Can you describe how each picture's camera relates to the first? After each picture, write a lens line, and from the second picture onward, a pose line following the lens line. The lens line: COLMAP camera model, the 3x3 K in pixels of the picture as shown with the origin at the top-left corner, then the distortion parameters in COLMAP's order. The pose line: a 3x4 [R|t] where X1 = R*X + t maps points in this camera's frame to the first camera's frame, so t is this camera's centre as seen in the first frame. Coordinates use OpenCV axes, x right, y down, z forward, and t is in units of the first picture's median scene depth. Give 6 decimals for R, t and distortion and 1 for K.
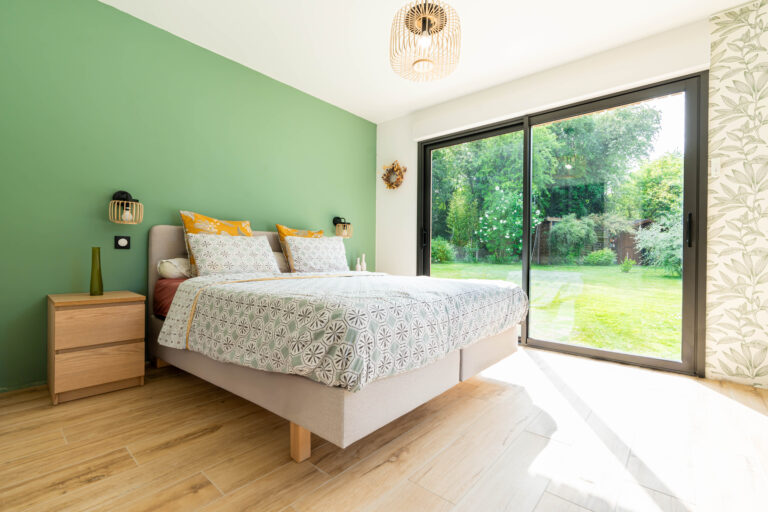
lens RADIAL K [[346.3, 0, 382.0], [0, 346.3, 257.6], [0, 0, 1]] dist [-0.003614, -0.000295]
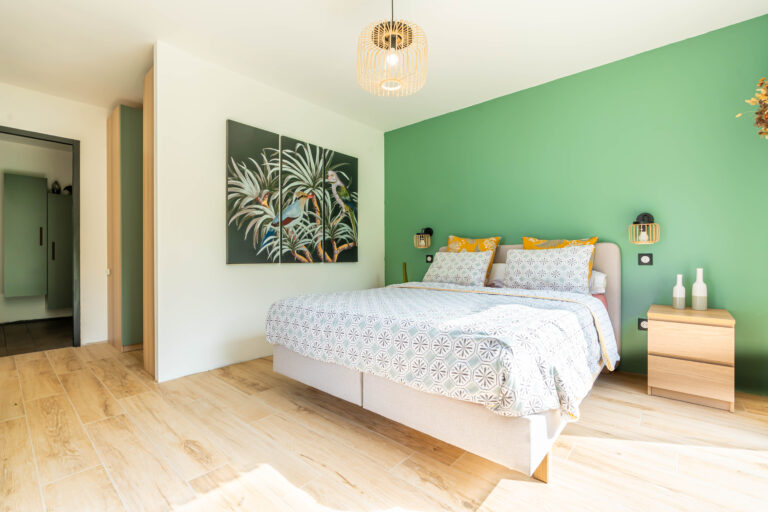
lens RADIAL K [[346.3, 0, 382.0], [0, 346.3, 257.6], [0, 0, 1]] dist [-0.003614, -0.000295]
pose [[-0.010365, -0.003113, -0.999941, 0.880660], [-0.003633, 0.999989, -0.003076, -0.042394], [0.999940, 0.003601, -0.010377, 0.779227]]
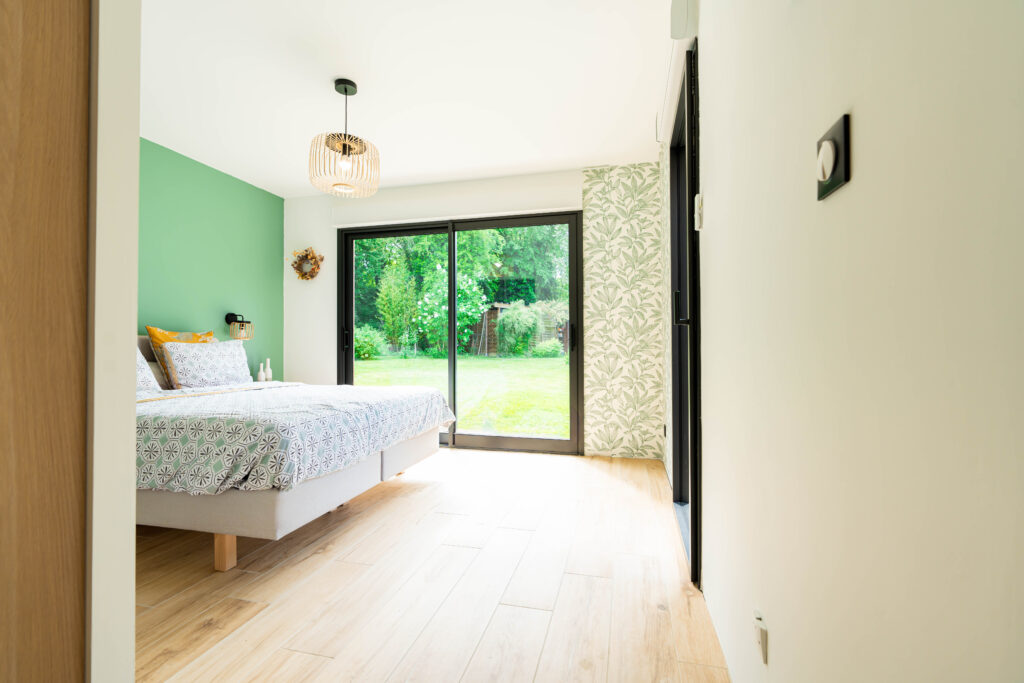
lens RADIAL K [[458.8, 0, 512.6], [0, 458.8, 340.0], [0, 0, 1]] dist [-0.012575, -0.000052]
pose [[0.891661, -0.006978, 0.452649, -0.044737], [0.015419, 0.999769, -0.014961, -0.048642], [-0.452440, 0.020320, 0.891563, -0.372513]]
